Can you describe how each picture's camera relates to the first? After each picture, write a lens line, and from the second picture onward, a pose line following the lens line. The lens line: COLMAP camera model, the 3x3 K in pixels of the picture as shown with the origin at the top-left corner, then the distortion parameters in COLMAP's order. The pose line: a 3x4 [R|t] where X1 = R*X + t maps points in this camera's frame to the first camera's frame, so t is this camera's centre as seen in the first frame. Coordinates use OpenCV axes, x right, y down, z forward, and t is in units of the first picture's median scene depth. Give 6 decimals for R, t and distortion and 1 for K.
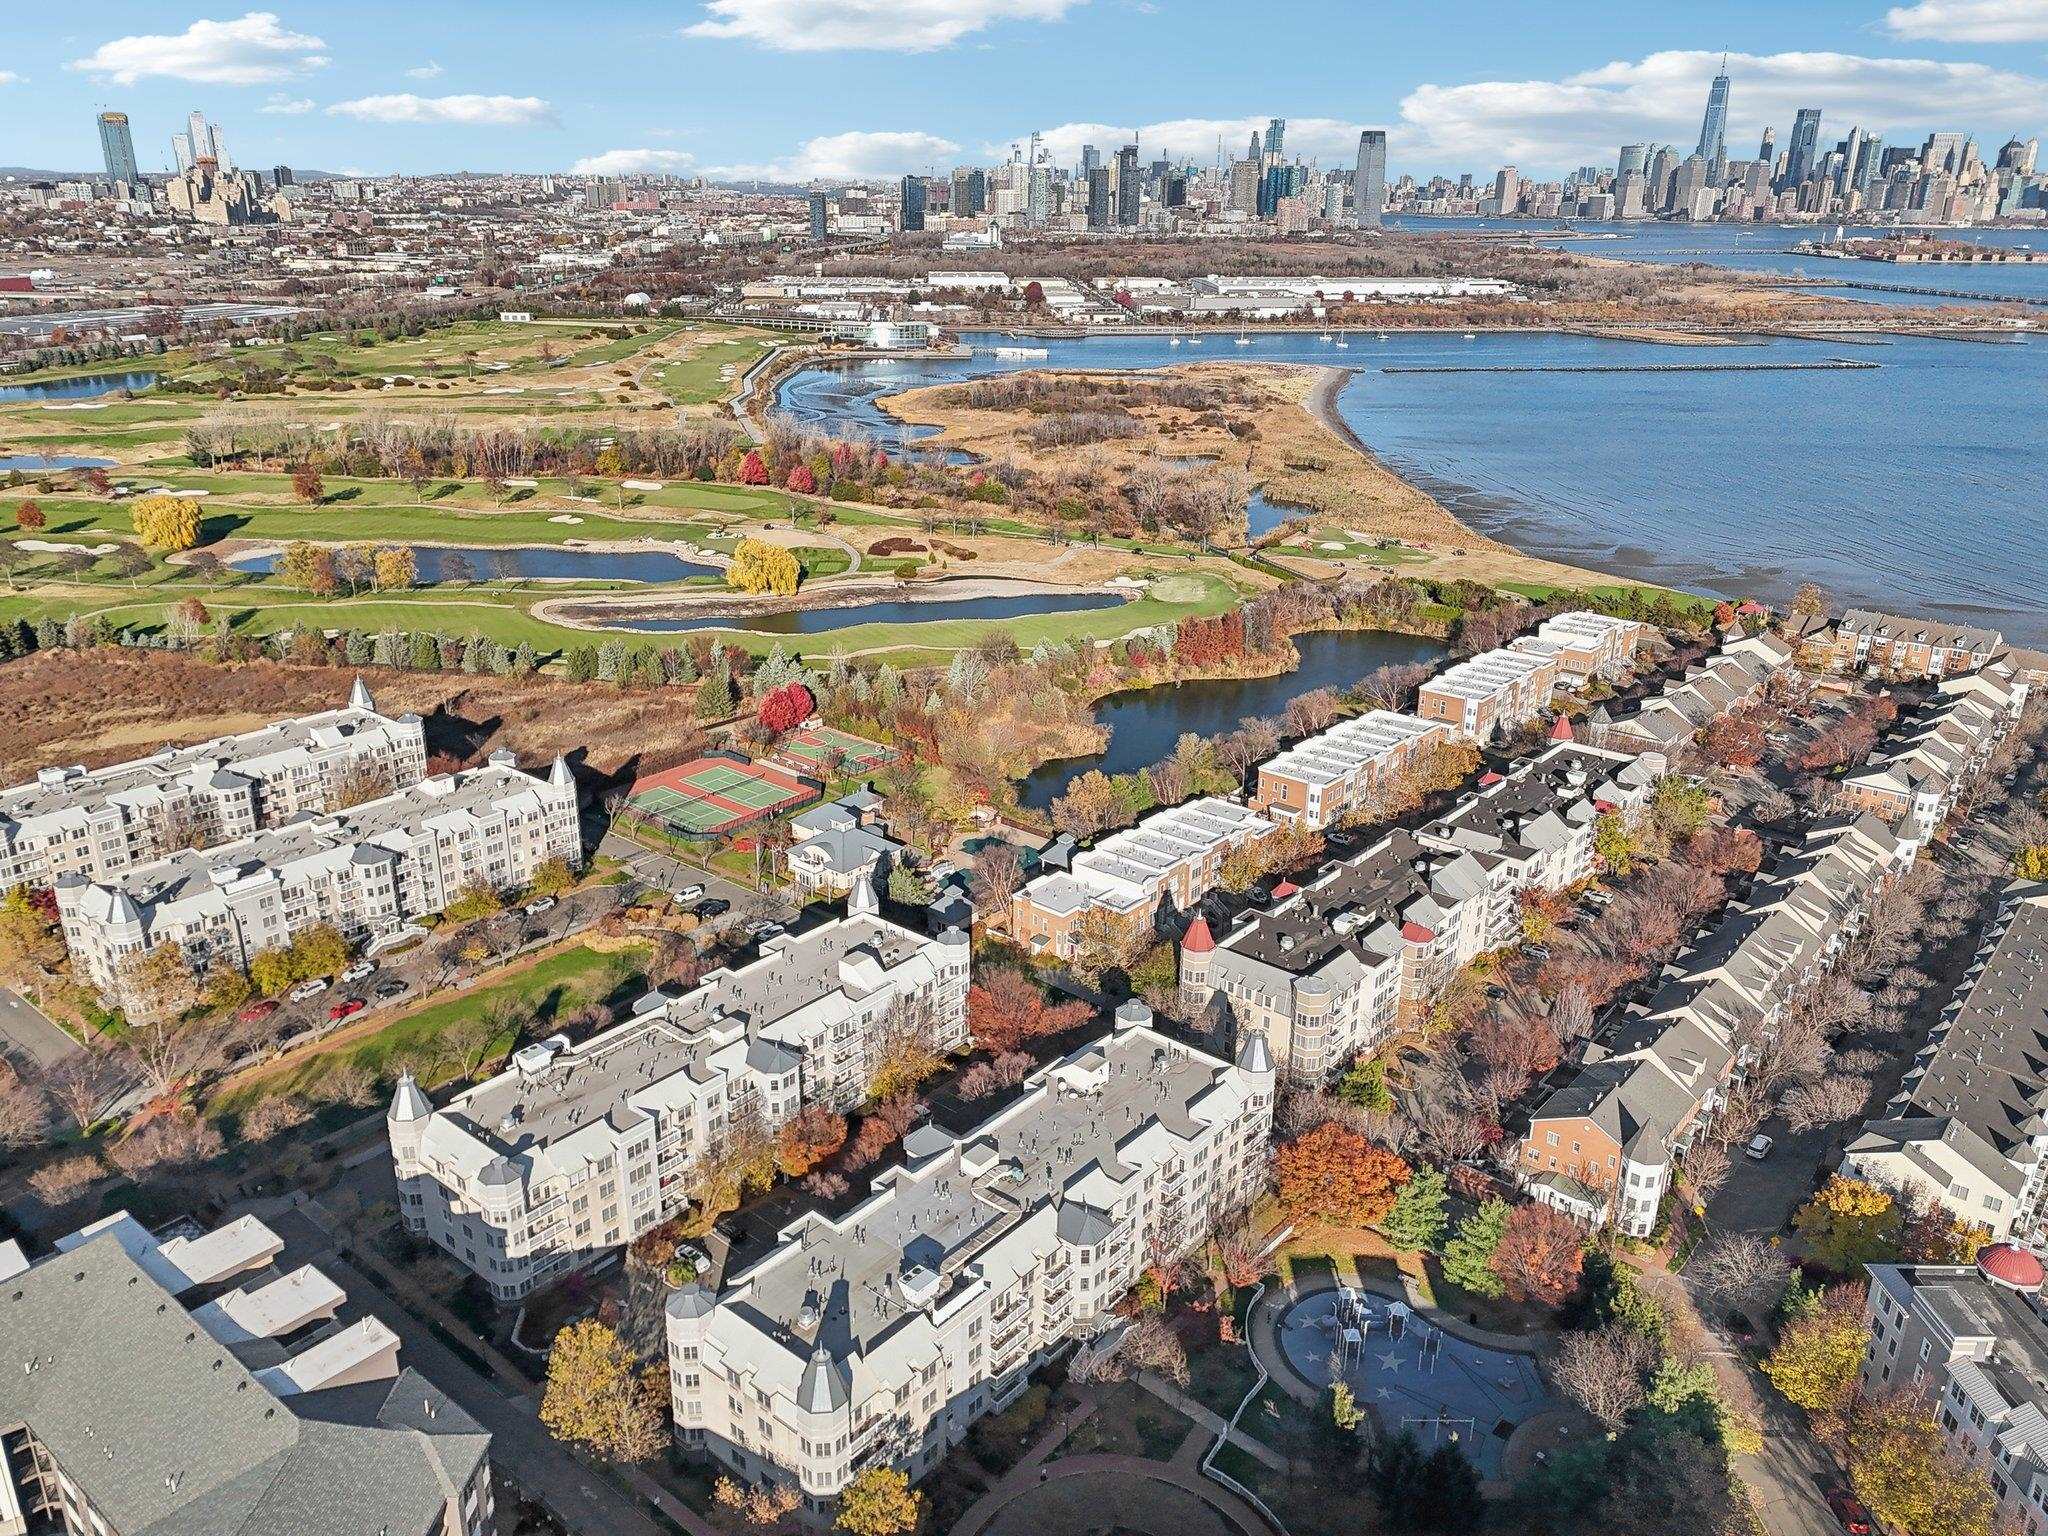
lens RADIAL K [[1561.6, 0, 1030.4], [0, 1561.6, 773.5], [0, 0, 1]] dist [0.075941, -0.061742]
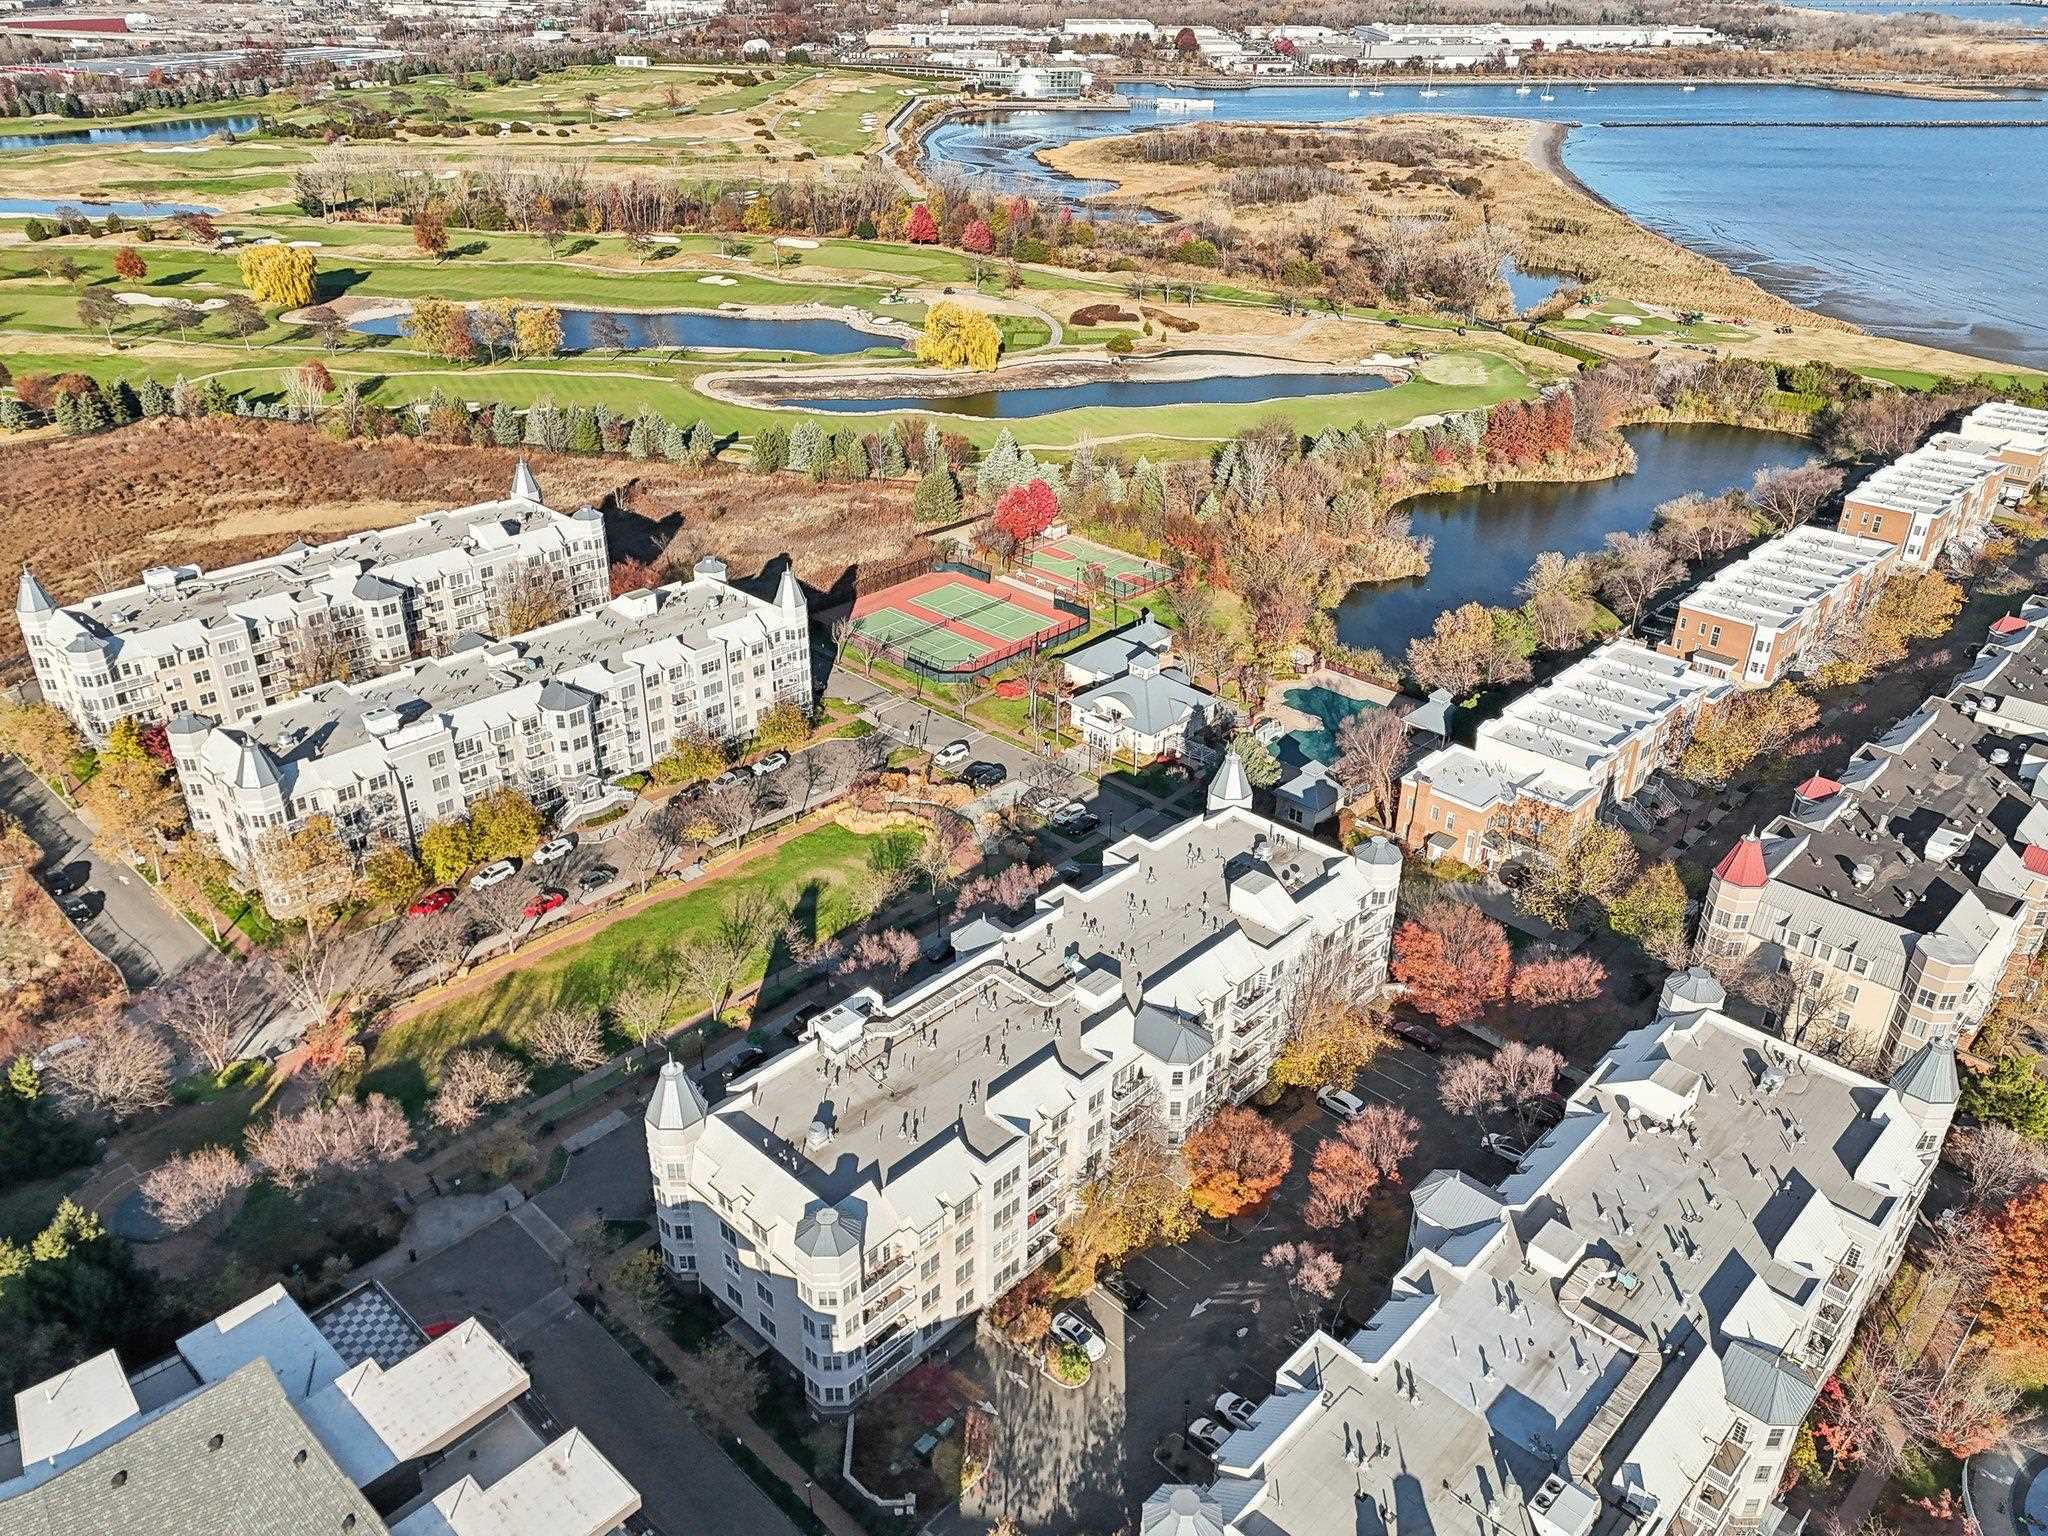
lens RADIAL K [[1561.6, 0, 1022.9], [0, 1561.6, 771.2], [0, 0, 1]] dist [0.075941, -0.061742]
pose [[0.997618, 0.031981, -0.061120, -0.093226], [-0.023985, 0.991568, 0.127348, -0.009759], [0.064677, -0.125578, 0.989973, 0.161299]]
